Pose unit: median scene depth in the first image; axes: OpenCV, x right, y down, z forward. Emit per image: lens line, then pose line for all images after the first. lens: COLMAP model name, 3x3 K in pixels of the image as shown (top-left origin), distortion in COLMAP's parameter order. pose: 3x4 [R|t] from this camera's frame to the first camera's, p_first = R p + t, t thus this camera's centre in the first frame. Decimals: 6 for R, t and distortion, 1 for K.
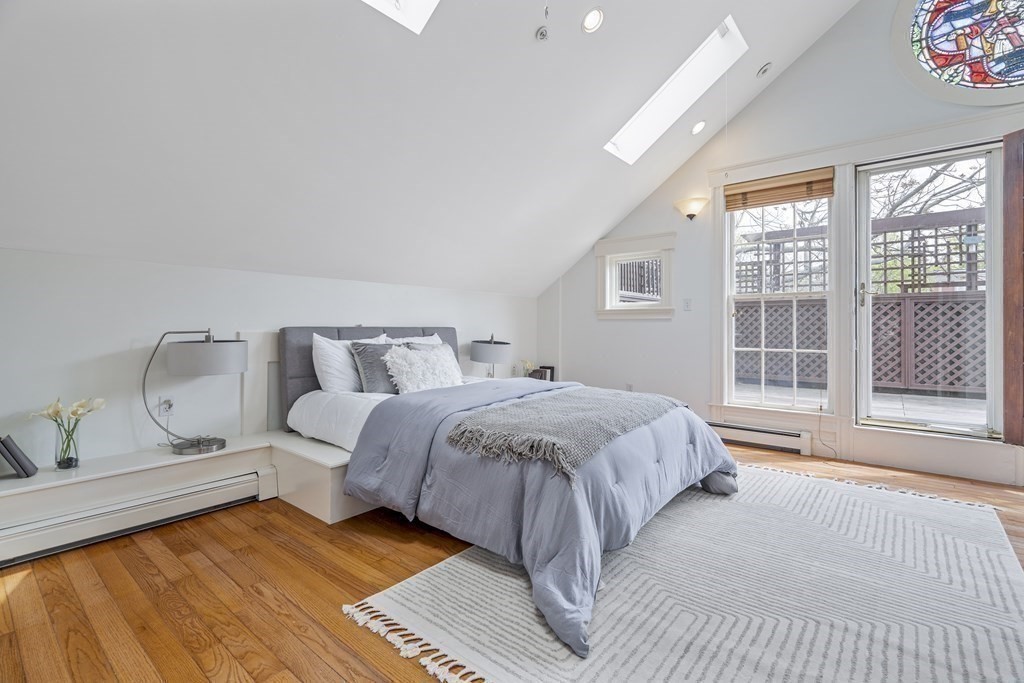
lens RADIAL K [[462.5, 0, 512.7], [0, 462.5, 333.5], [0, 0, 1]] dist [-0.000298, -0.000574]
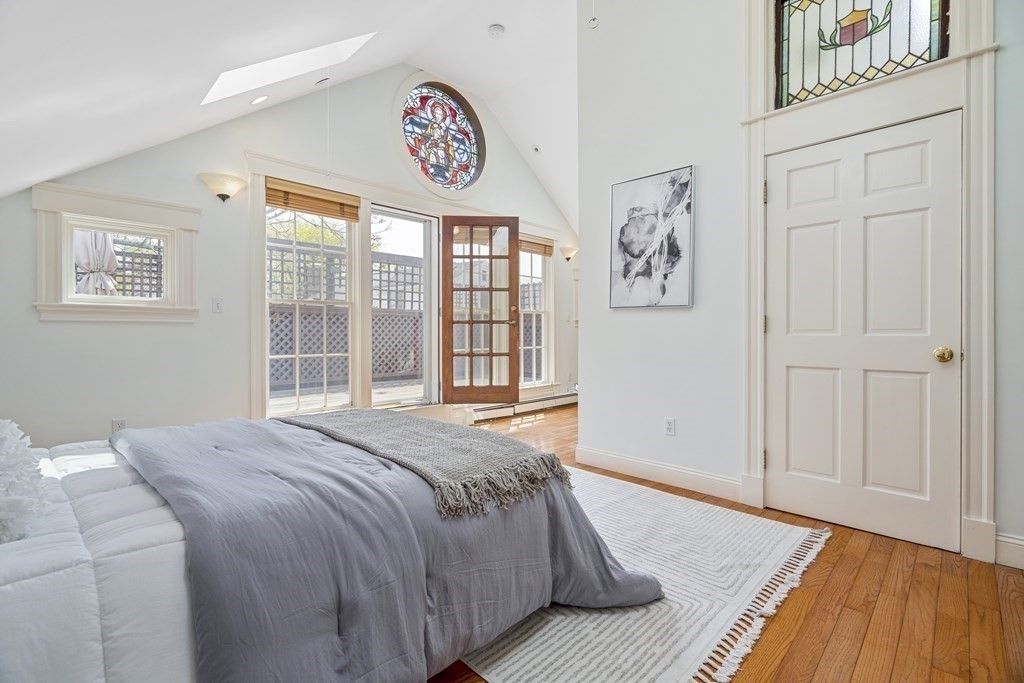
lens RADIAL K [[462.5, 0, 512.7], [0, 462.5, 333.5], [0, 0, 1]] dist [-0.000298, -0.000574]
pose [[0.096096, -0.002779, 0.995368, -0.529600], [0.014488, 0.999894, 0.001393, -0.010386], [-0.995267, 0.014287, 0.096126, 0.594860]]
